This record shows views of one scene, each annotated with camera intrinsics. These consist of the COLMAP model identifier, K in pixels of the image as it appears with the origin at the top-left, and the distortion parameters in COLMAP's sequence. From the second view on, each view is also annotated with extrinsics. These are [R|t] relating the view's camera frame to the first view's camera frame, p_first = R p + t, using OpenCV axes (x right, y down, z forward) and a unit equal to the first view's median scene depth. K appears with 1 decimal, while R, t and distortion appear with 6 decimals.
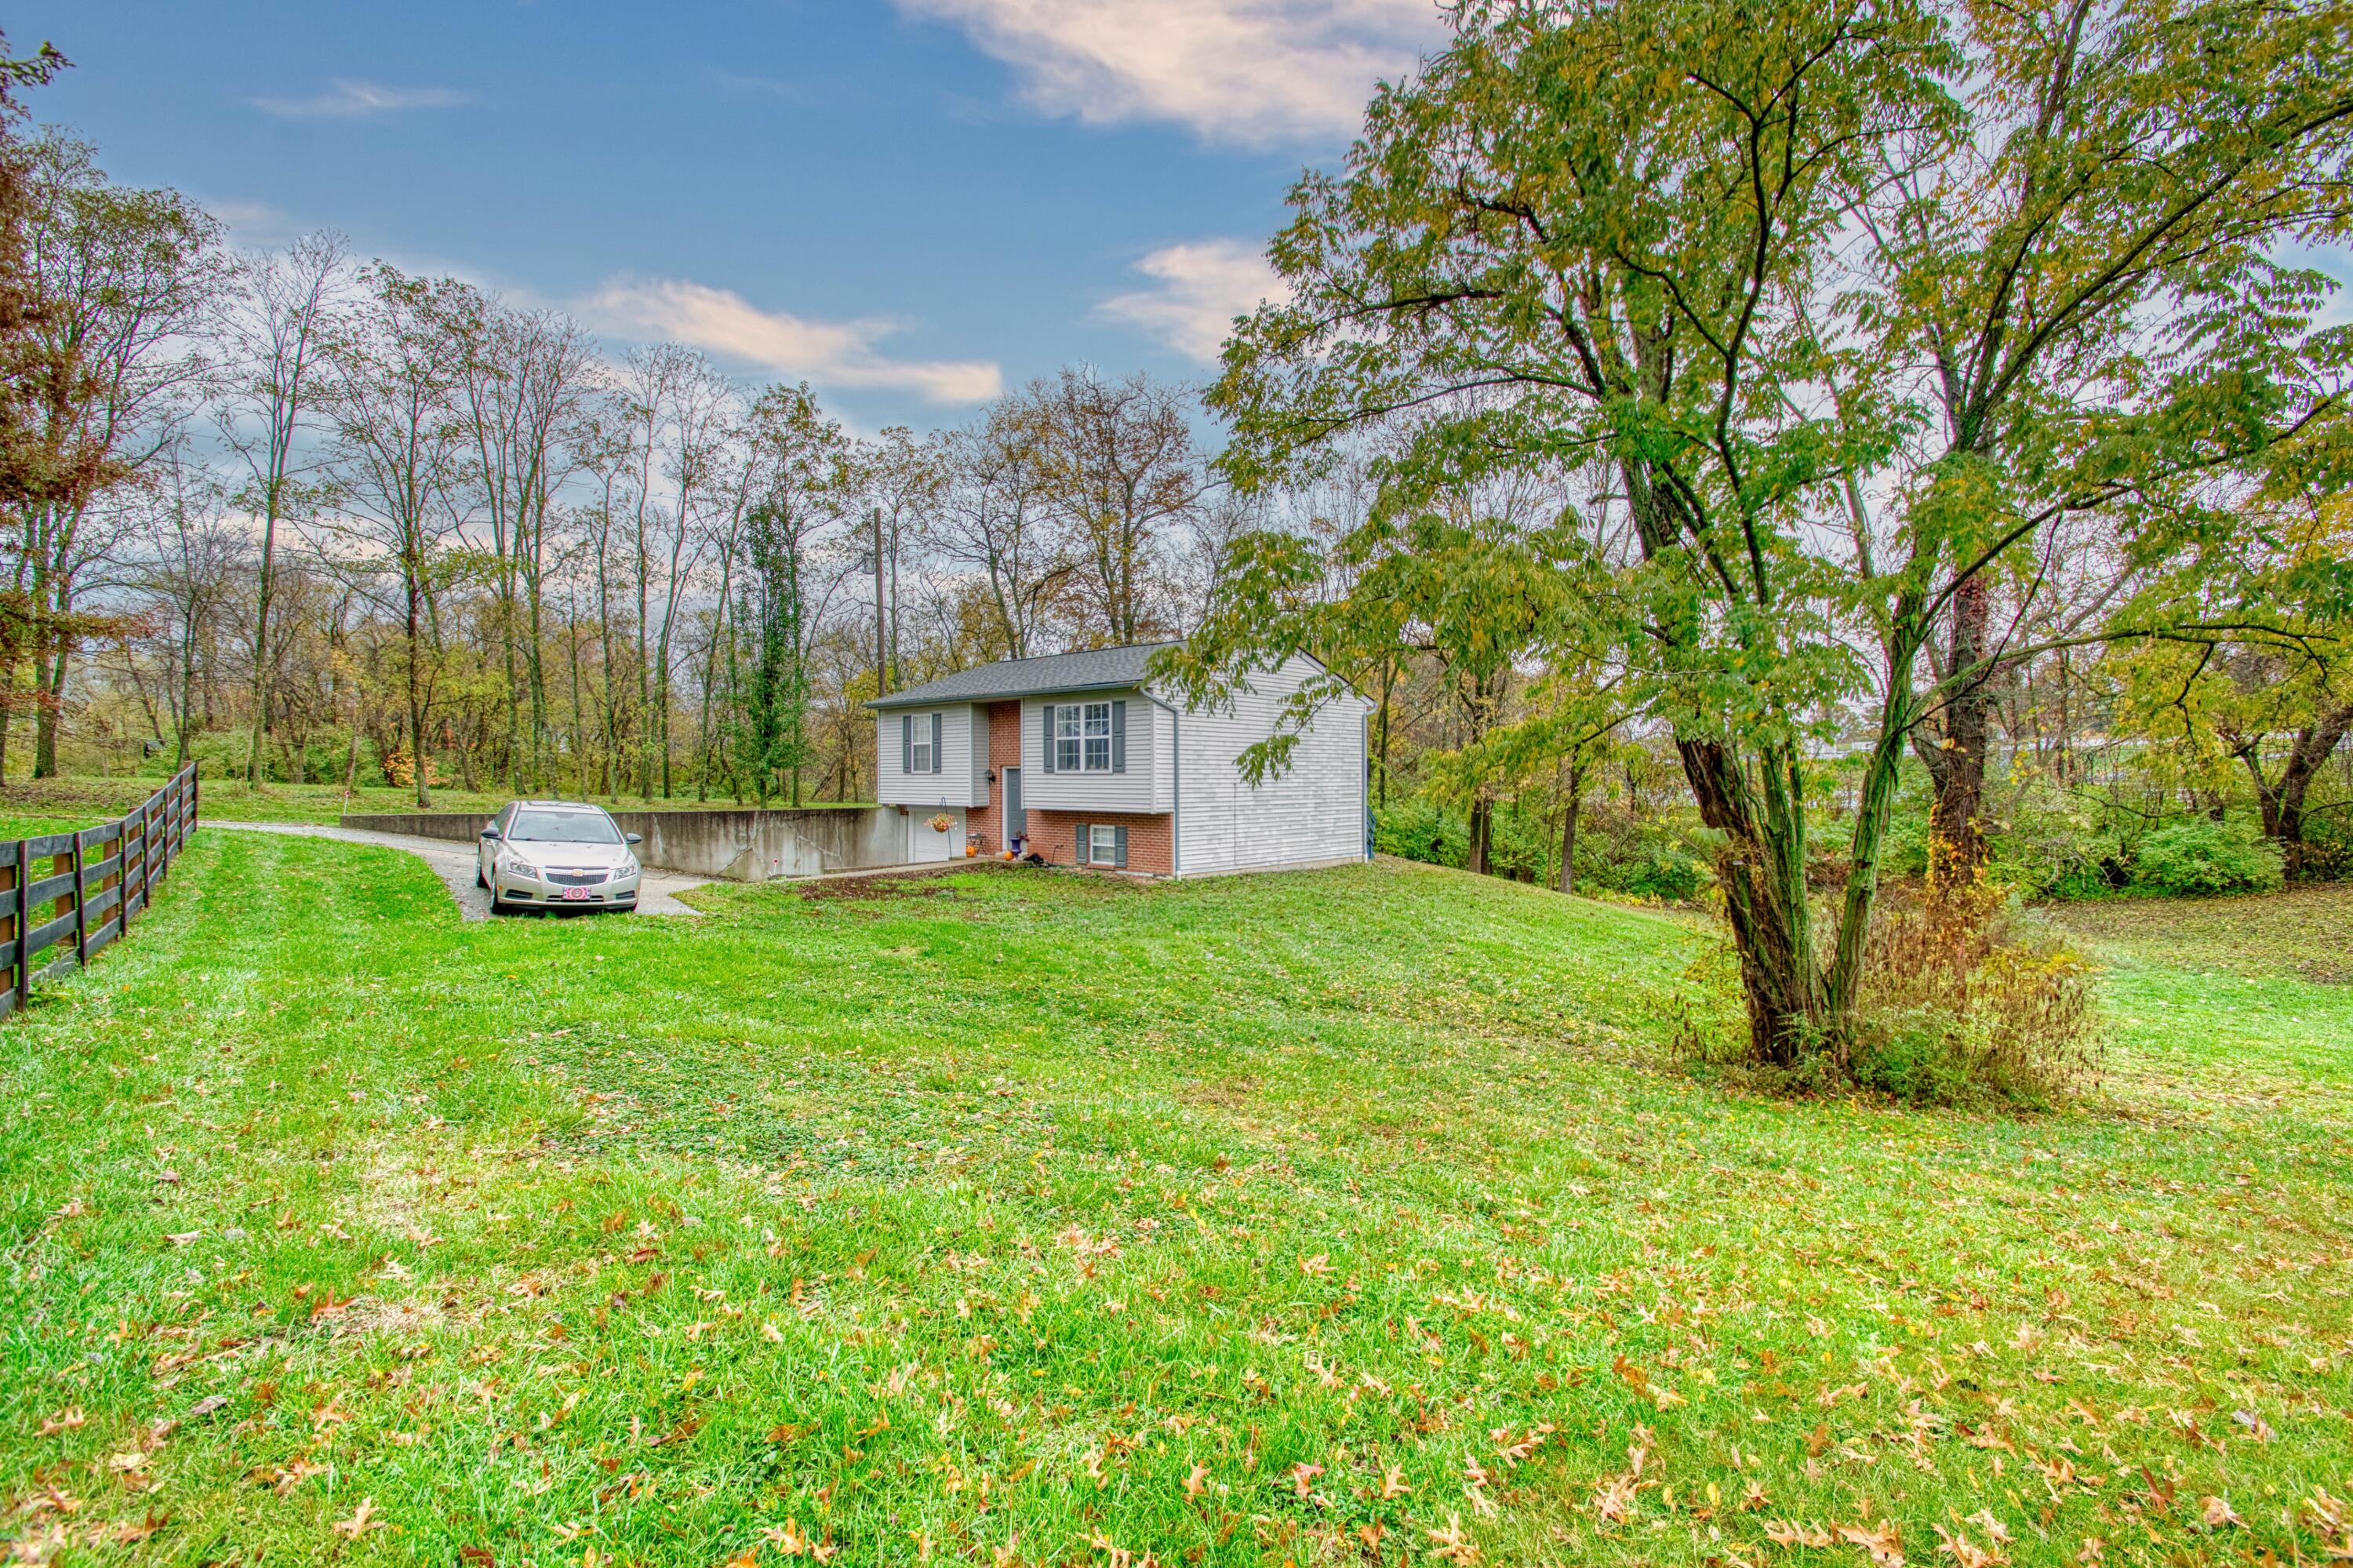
lens RADIAL K [[1026.1, 0, 1179.3], [0, 1026.1, 787.8], [0, 0, 1]] dist [-0.003364, -0.010019]
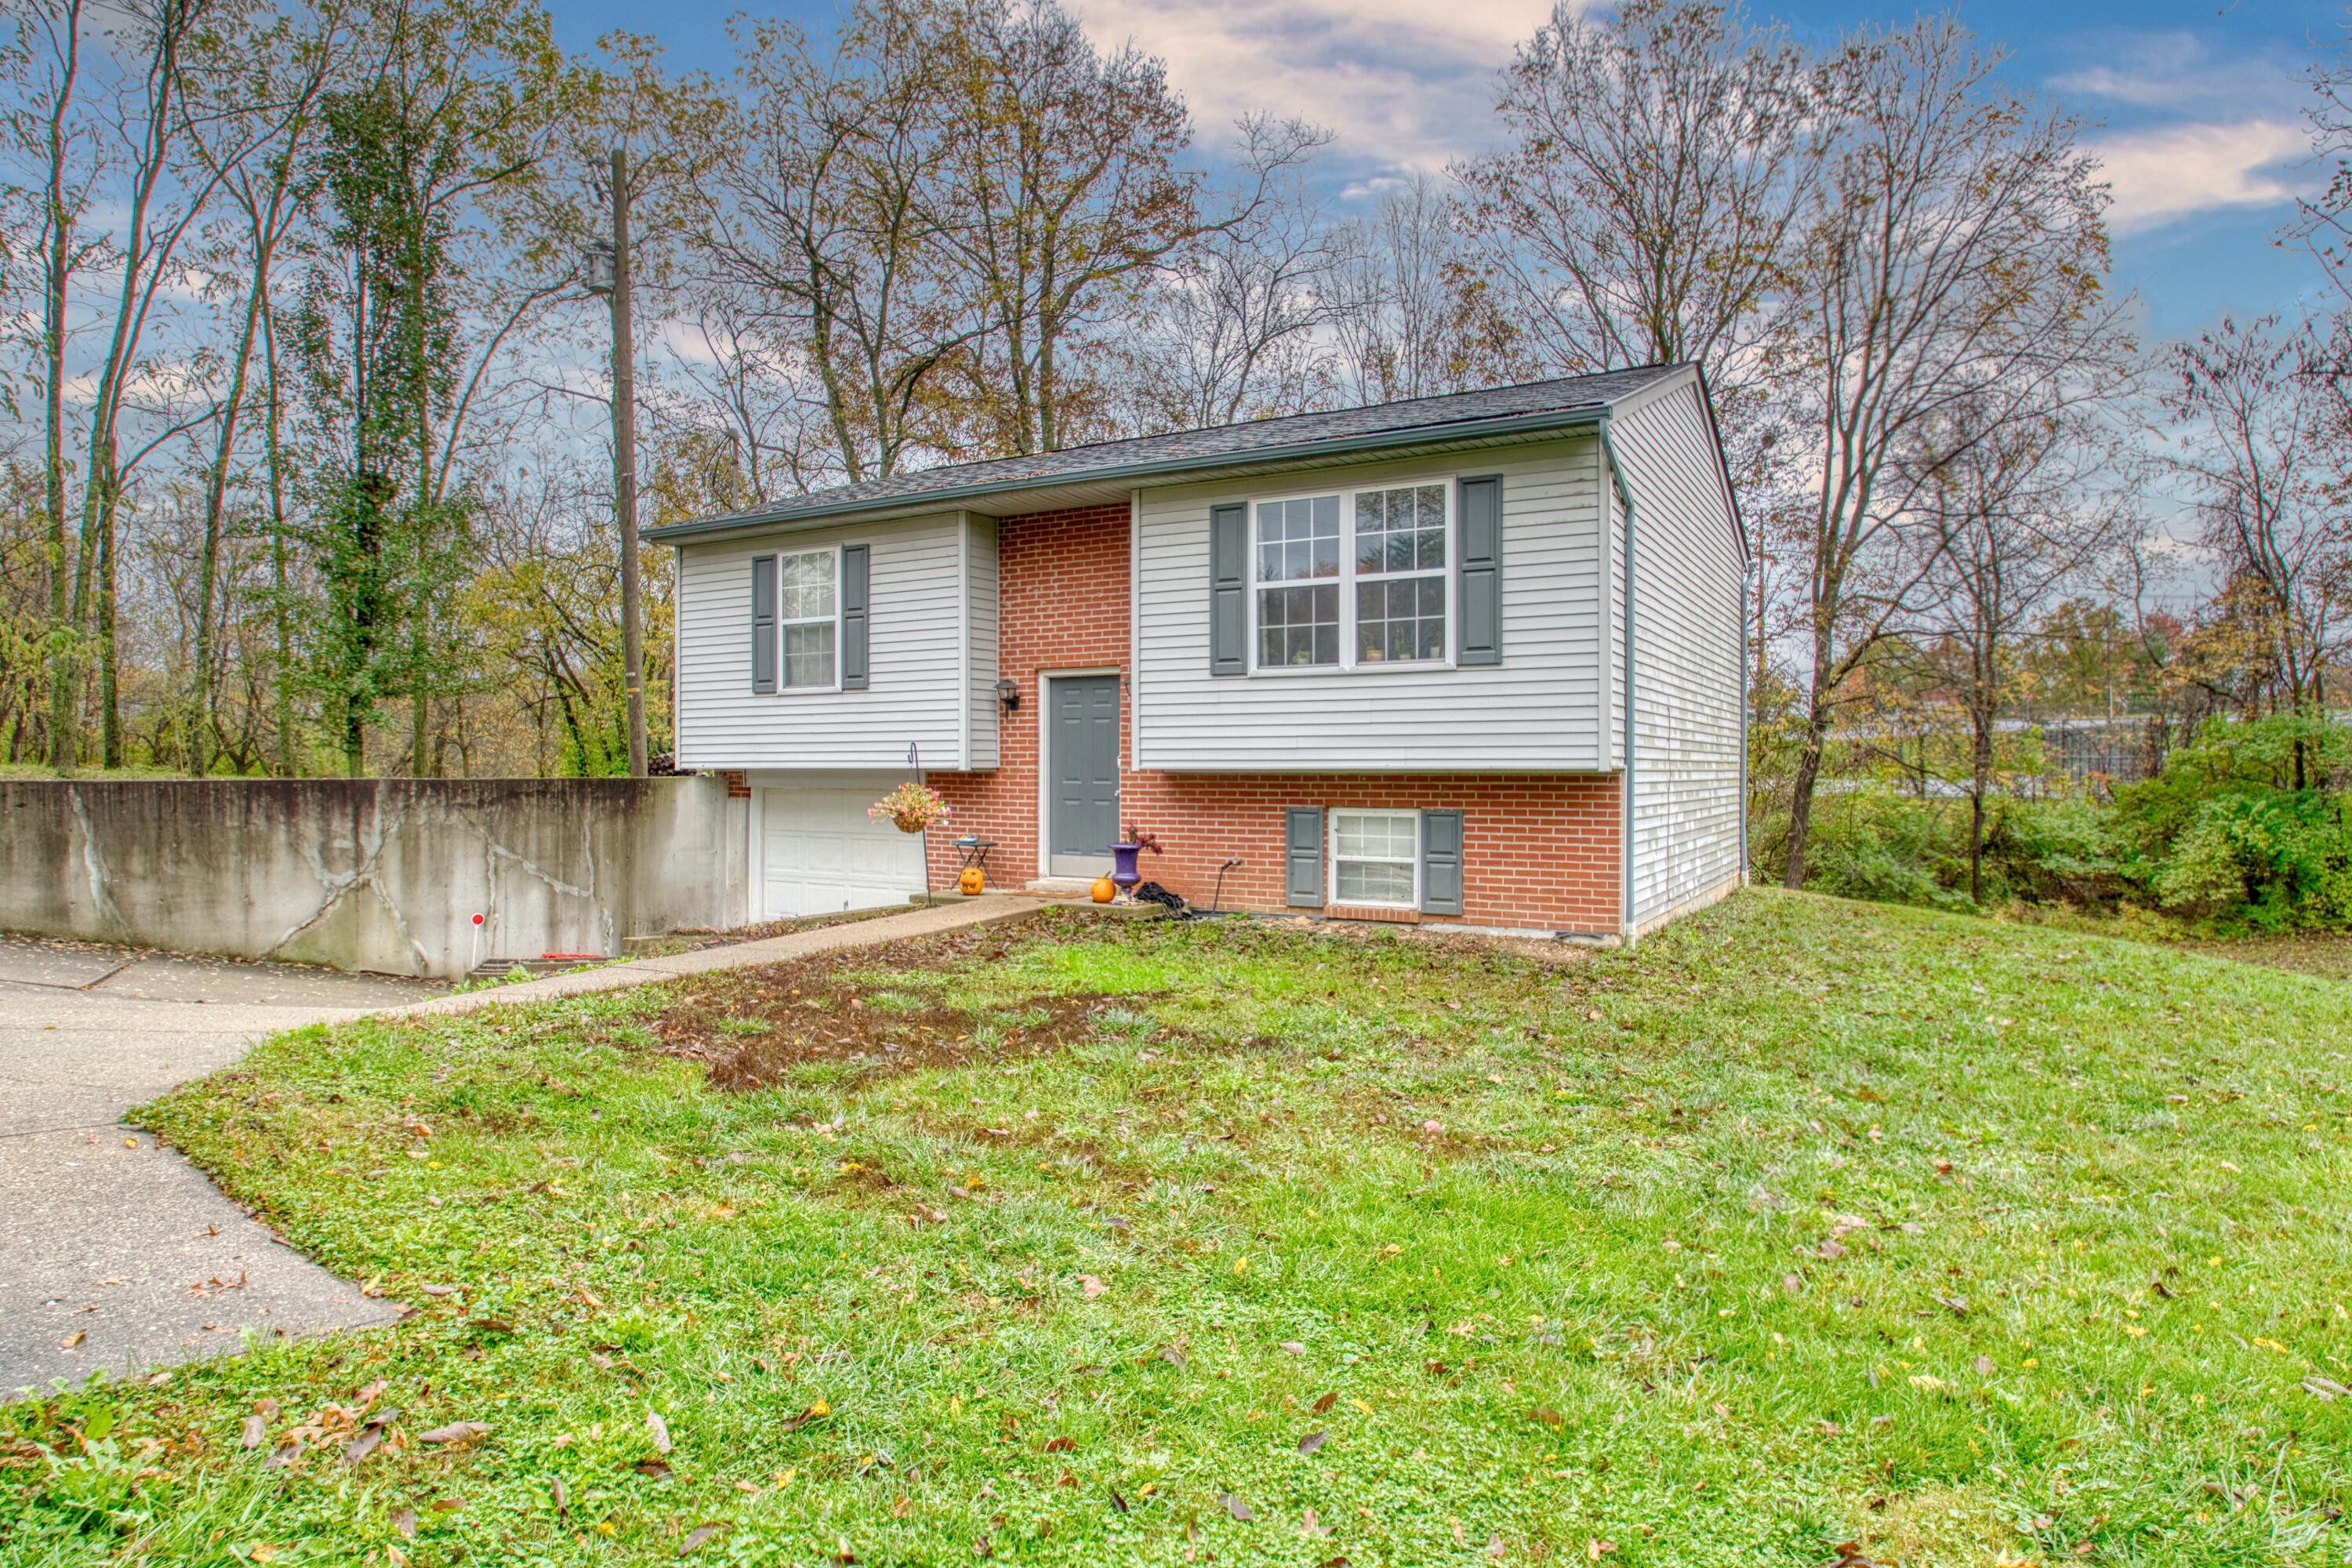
lens RADIAL K [[1347.3, 0, 1174.4], [0, 1347.3, 775.9], [0, 0, 1]] dist [-0.021549, -0.002045]
pose [[0.977278, 0.000129, 0.211964, -0.233020], [0.001338, 0.999976, -0.006778, 0.024862], [-0.211959, 0.006908, 0.977254, 0.462267]]
